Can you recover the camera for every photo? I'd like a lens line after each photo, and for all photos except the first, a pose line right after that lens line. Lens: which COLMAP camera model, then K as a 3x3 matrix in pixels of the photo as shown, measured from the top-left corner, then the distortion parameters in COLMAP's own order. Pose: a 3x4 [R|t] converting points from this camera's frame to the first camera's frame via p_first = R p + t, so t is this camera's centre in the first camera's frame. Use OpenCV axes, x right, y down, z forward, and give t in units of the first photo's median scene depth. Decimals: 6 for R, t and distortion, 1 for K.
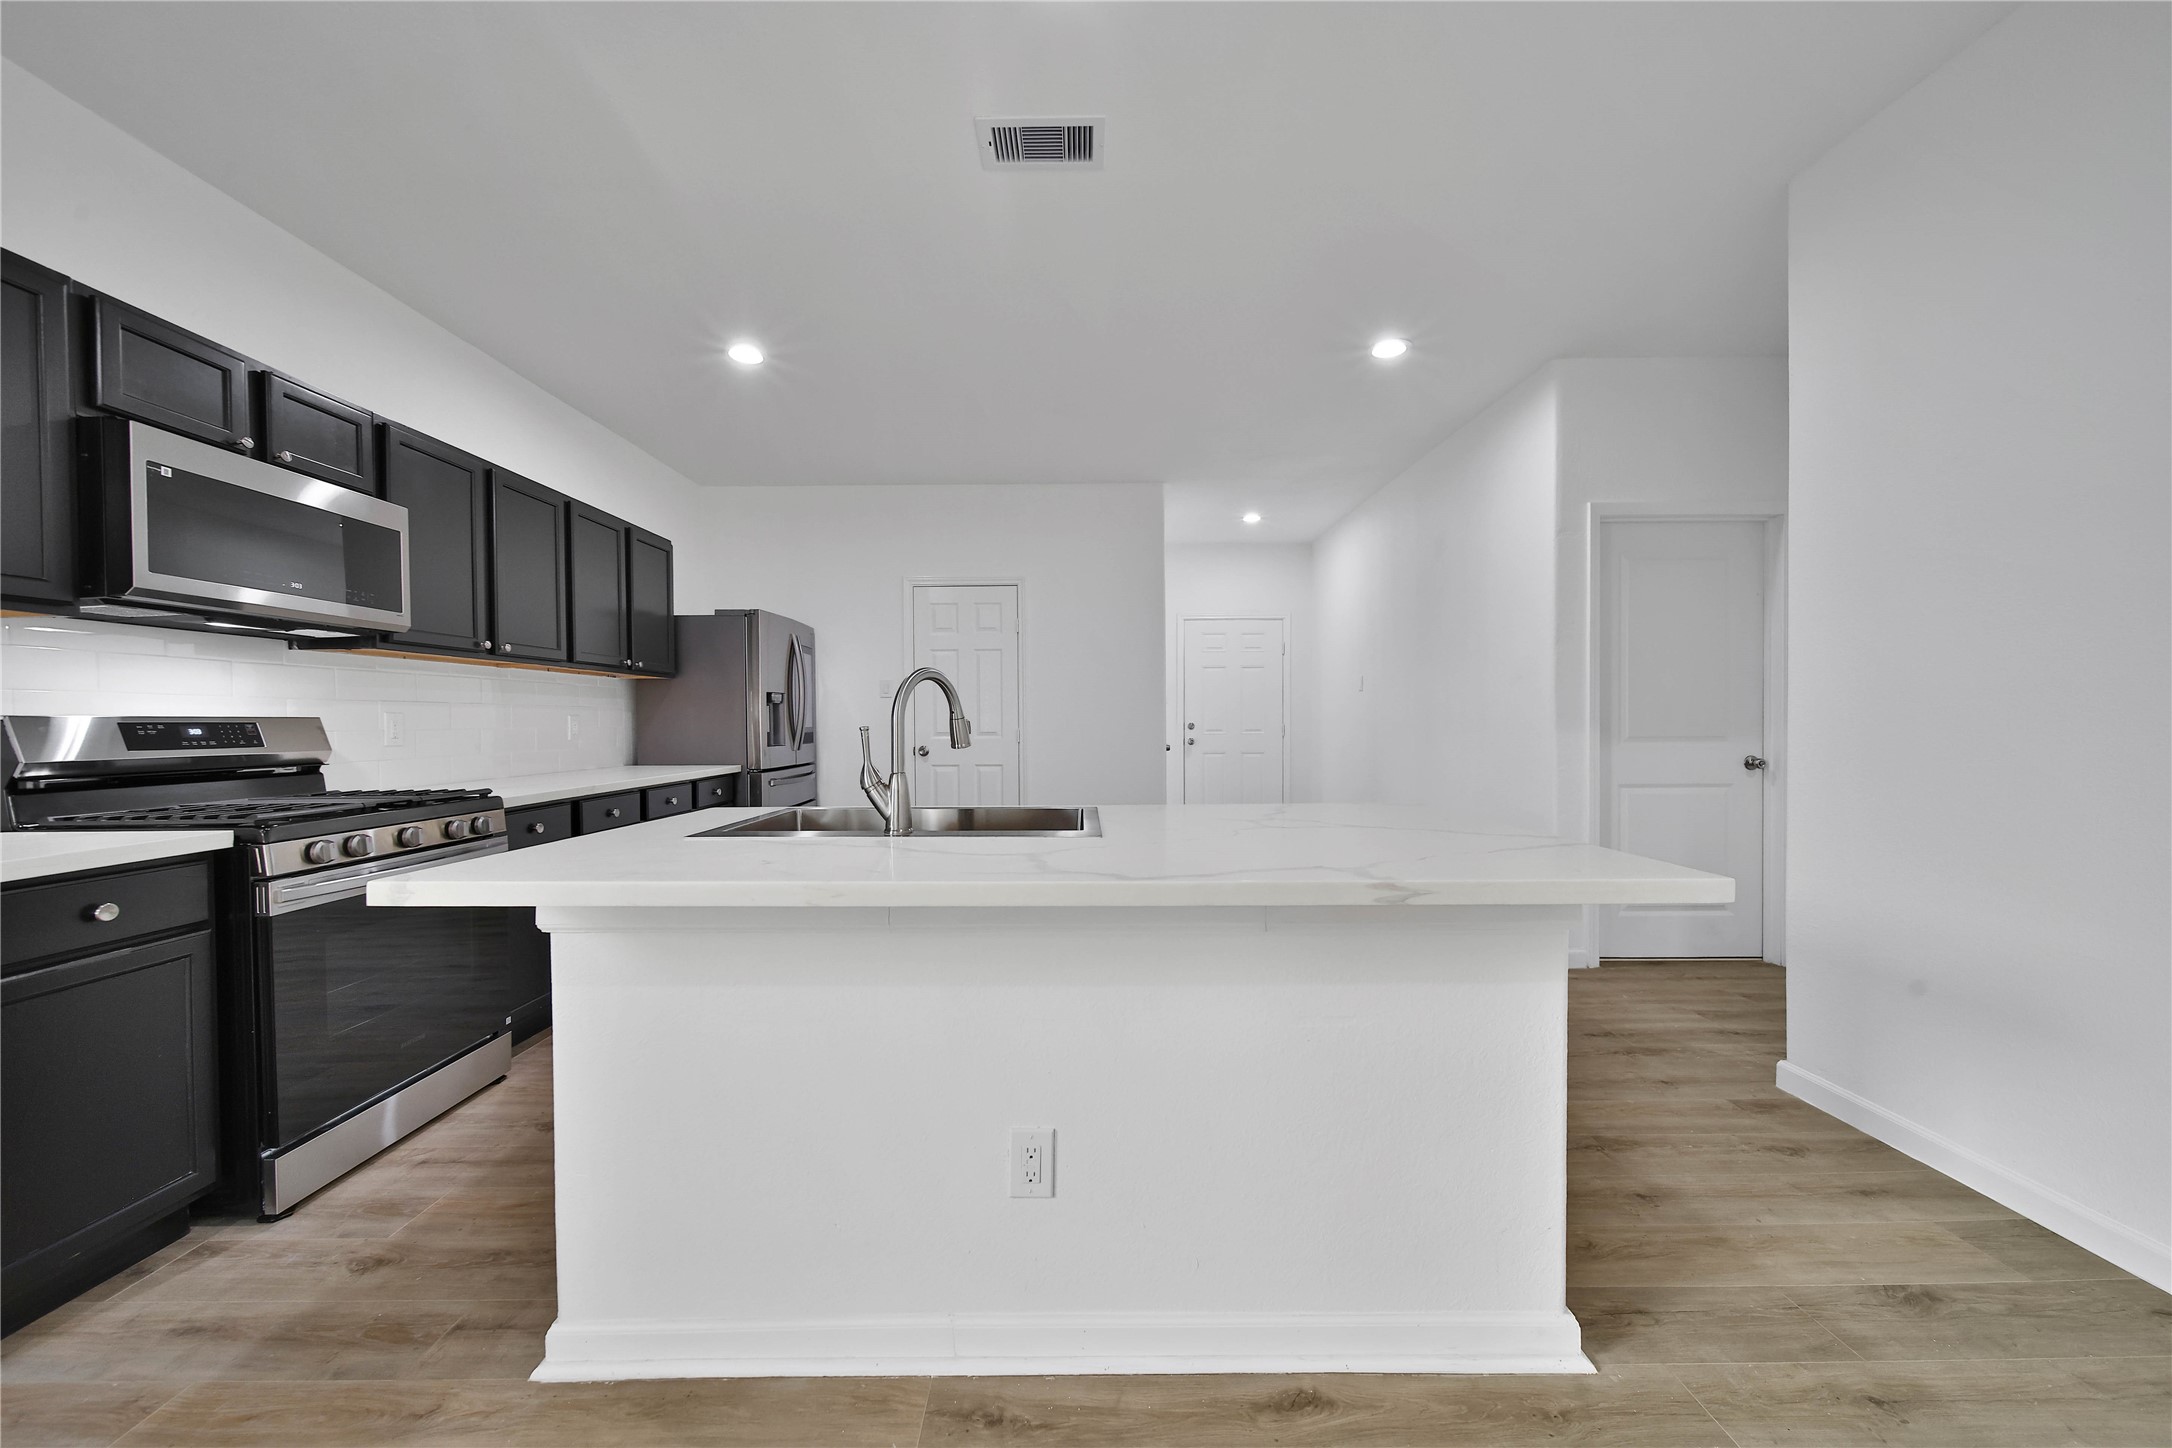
lens RADIAL K [[785.8, 0, 1087.4], [0, 785.8, 729.1], [0, 0, 1]] dist [0.002521, -0.002594]
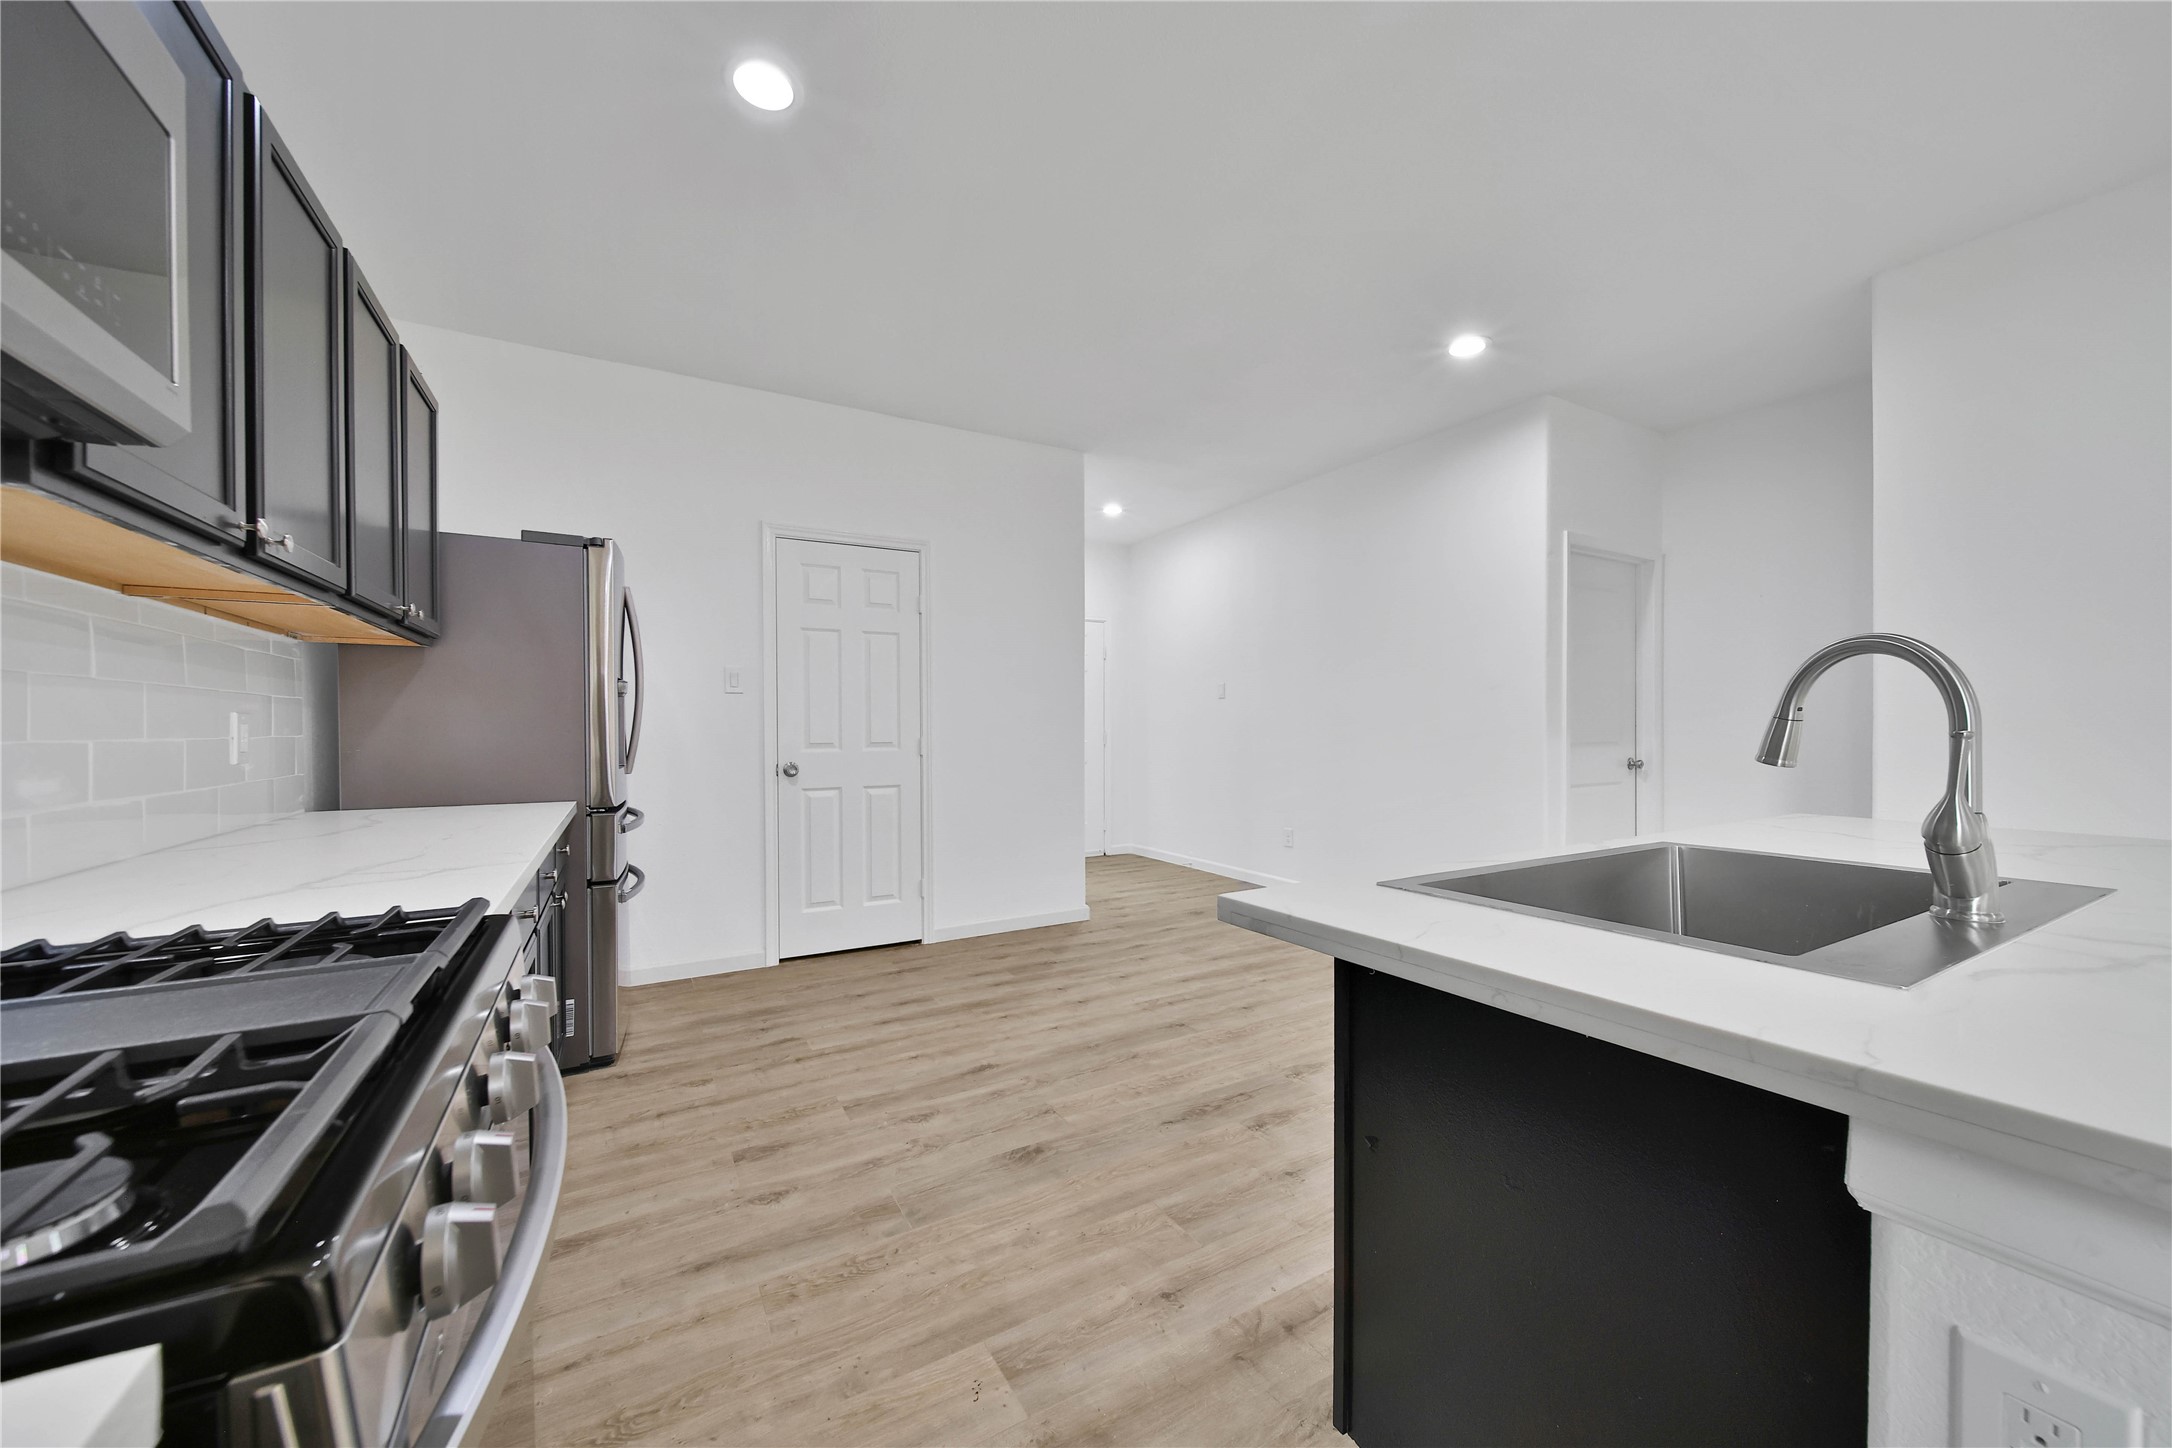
lens RADIAL K [[785.8, 0, 1086.8], [0, 785.8, 737.2], [0, 0, 1]] dist [0.002521, -0.002594]
pose [[0.869930, -0.002235, 0.493171, -0.693375], [0.002737, 0.999996, -0.000295, -0.001325], [-0.493168, 0.001607, 0.869932, 0.530934]]
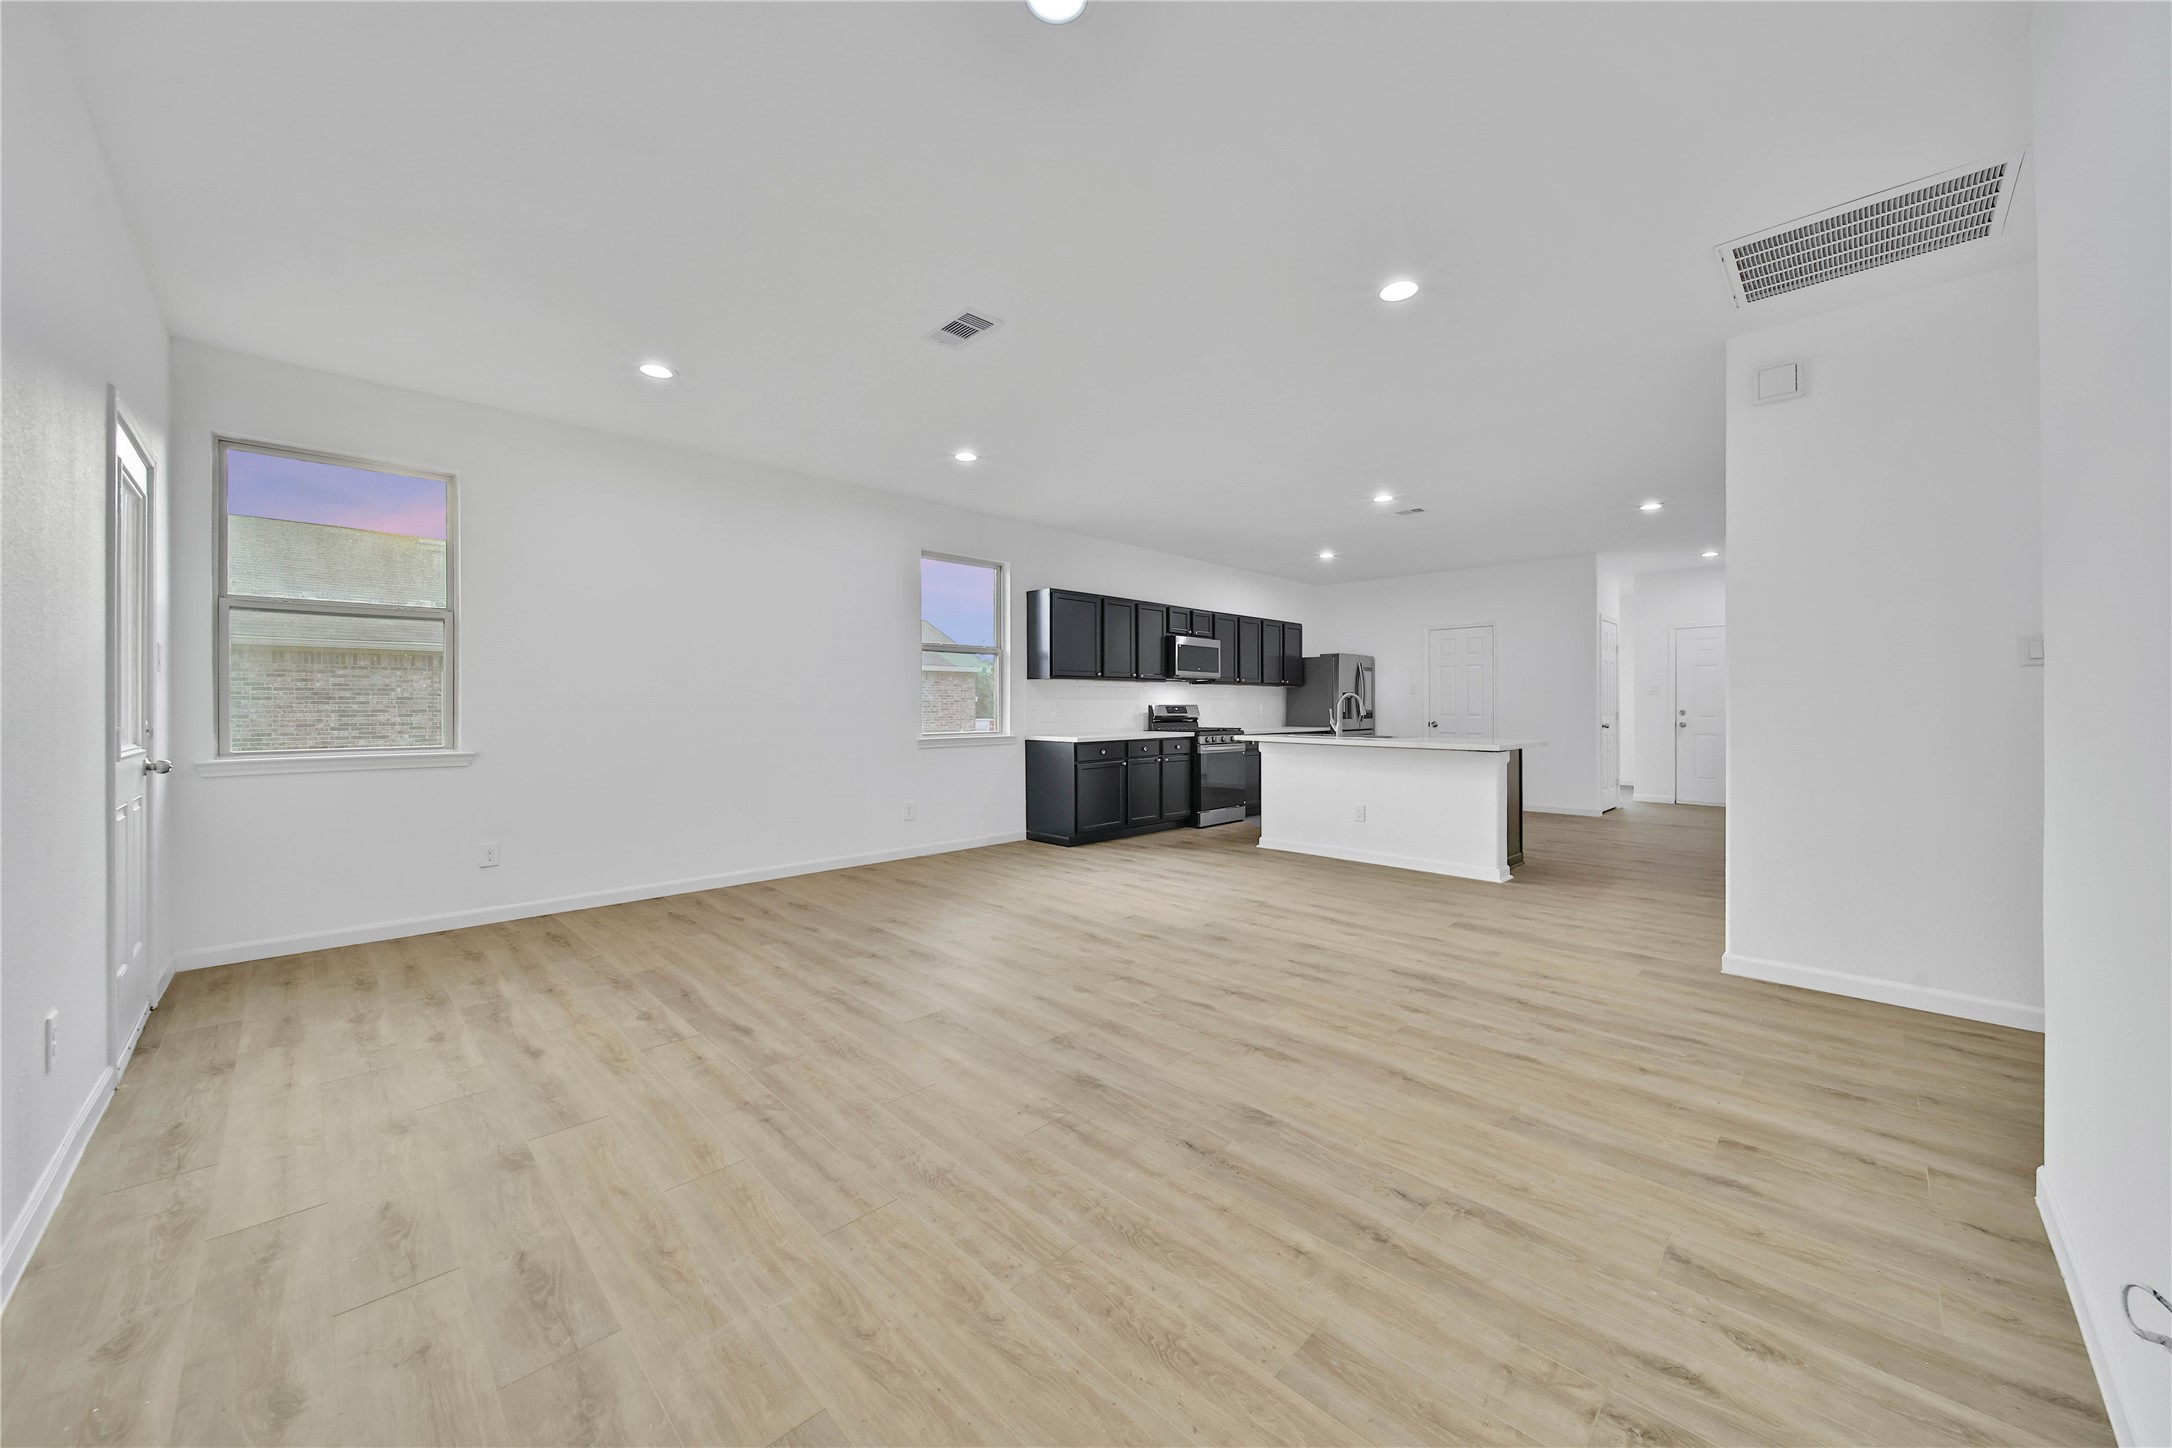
lens RADIAL K [[785.8, 0, 1099.2], [0, 785.8, 722.1], [0, 0, 1]] dist [0.002521, -0.002594]
pose [[0.710366, 0.019129, -0.703572, 1.055814], [-0.011282, 0.999812, 0.015792, 0.009254], [0.703742, -0.003281, 0.710448, -1.639630]]
